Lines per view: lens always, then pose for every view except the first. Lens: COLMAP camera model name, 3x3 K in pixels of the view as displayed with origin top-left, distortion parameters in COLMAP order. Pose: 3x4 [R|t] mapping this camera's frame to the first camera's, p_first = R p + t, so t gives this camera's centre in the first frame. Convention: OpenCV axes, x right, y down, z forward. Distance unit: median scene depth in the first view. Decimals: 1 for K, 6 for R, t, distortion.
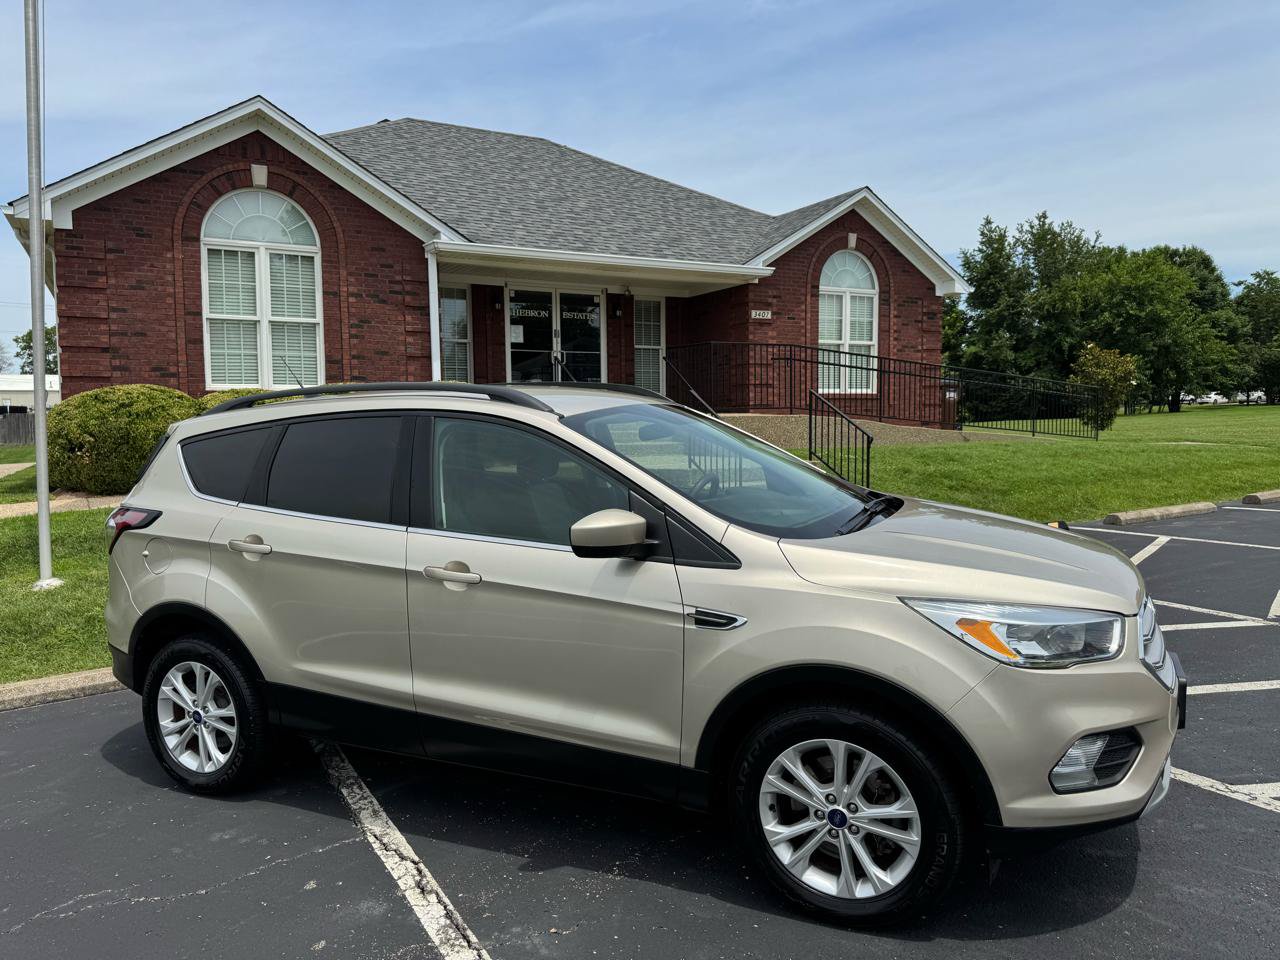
lens RADIAL K [[905.4, 0, 628.9], [0, 905.4, 477.8], [0, 0, 1]] dist [0.053293, -0.061830]
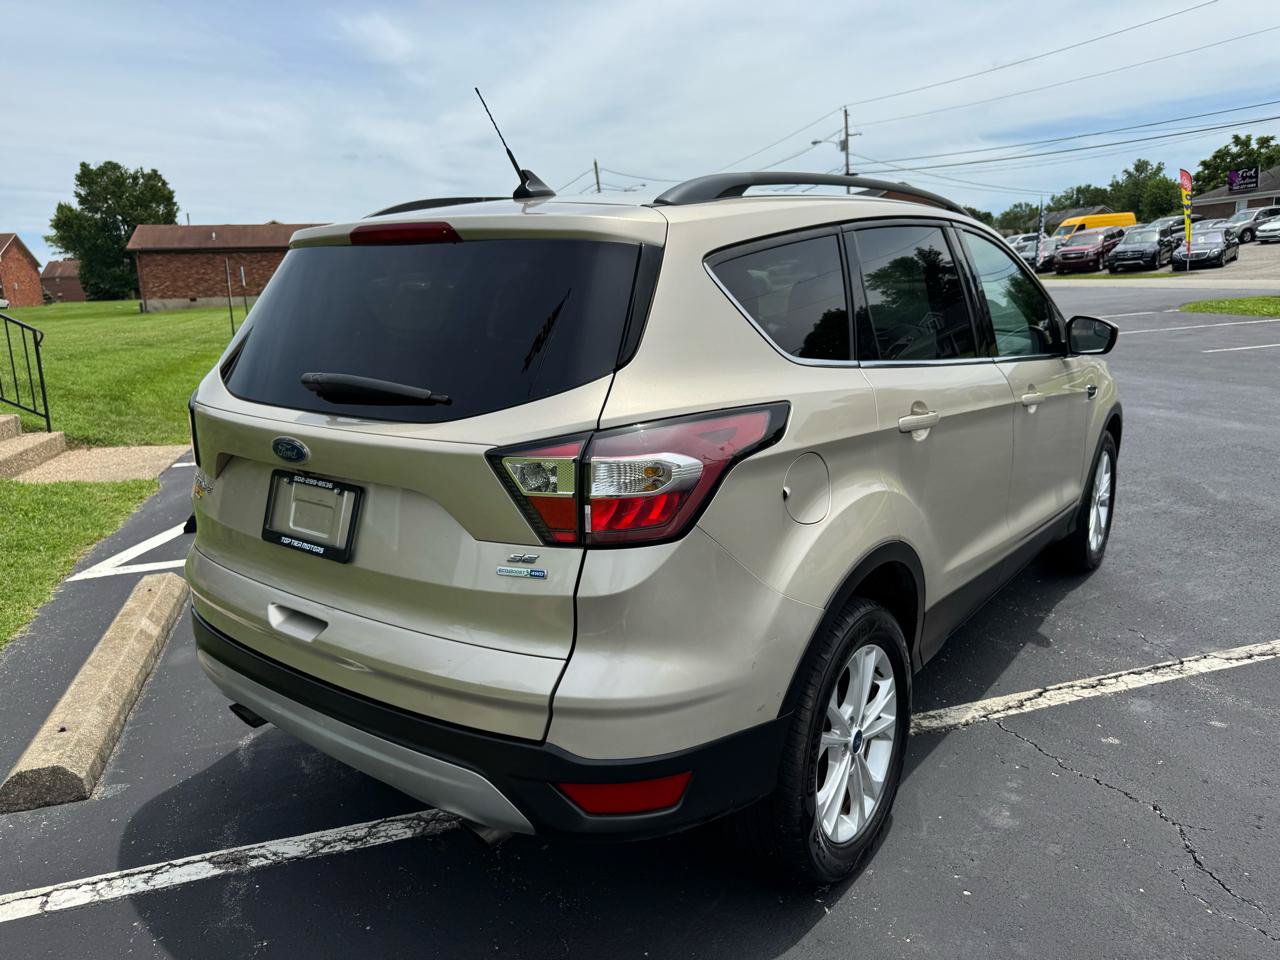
lens RADIAL K [[905.4, 0, 652.1], [0, 905.4, 488.7], [0, 0, 1]] dist [0.053293, -0.061830]
pose [[0.190500, -0.194367, 0.962253, -0.368601], [0.098143, 0.979063, 0.178333, -0.003514], [-0.976769, 0.060466, 0.205587, 0.360803]]
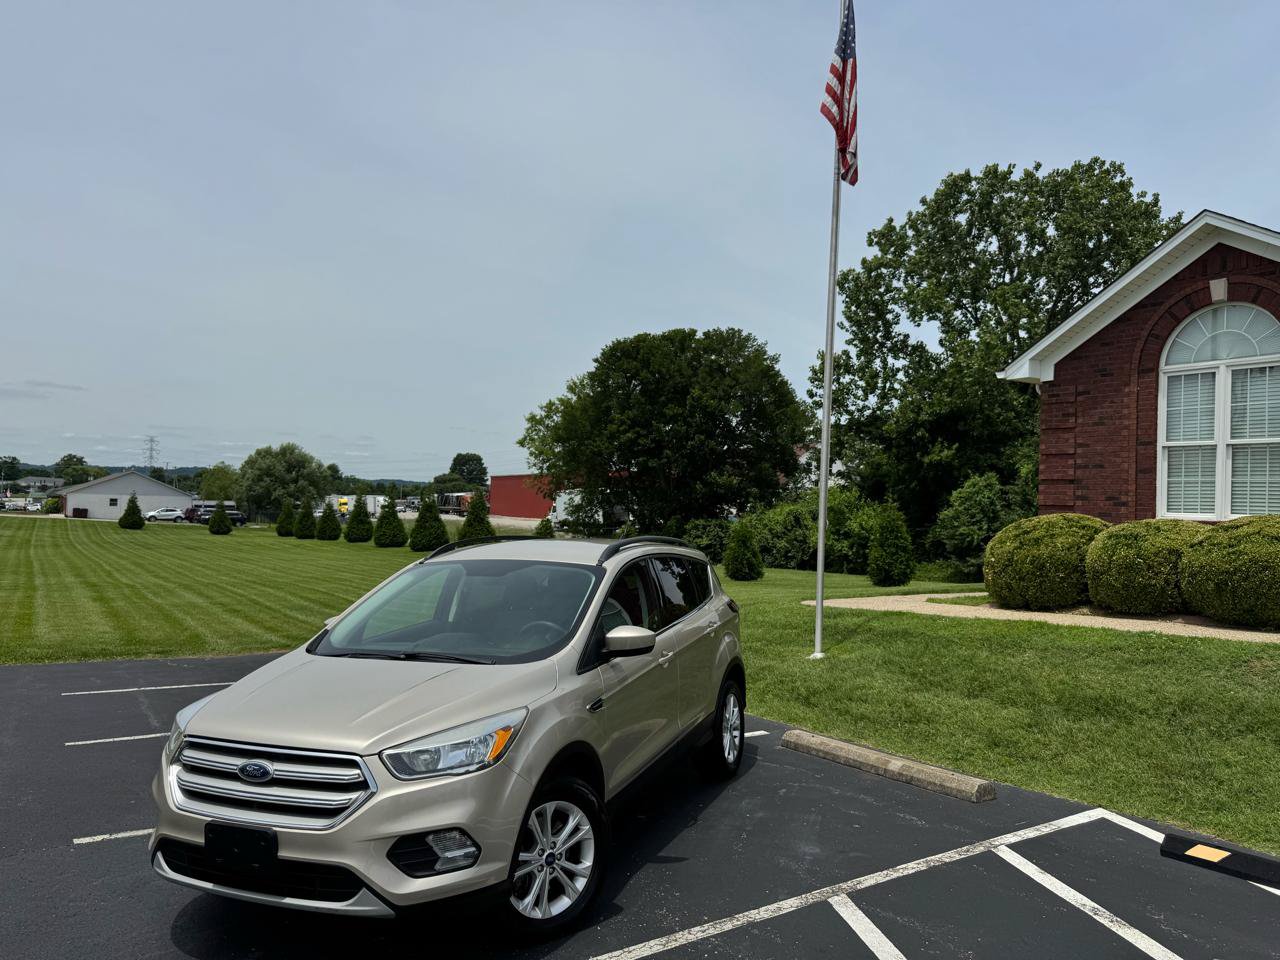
lens RADIAL K [[905.4, 0, 647.4], [0, 905.4, 498.4], [0, 0, 1]] dist [0.053293, -0.061830]
pose [[0.080129, 0.008535, -0.996748, 0.501495], [-0.093613, 0.995608, 0.001000, -0.070964], [0.992379, 0.093229, 0.080576, 0.390874]]
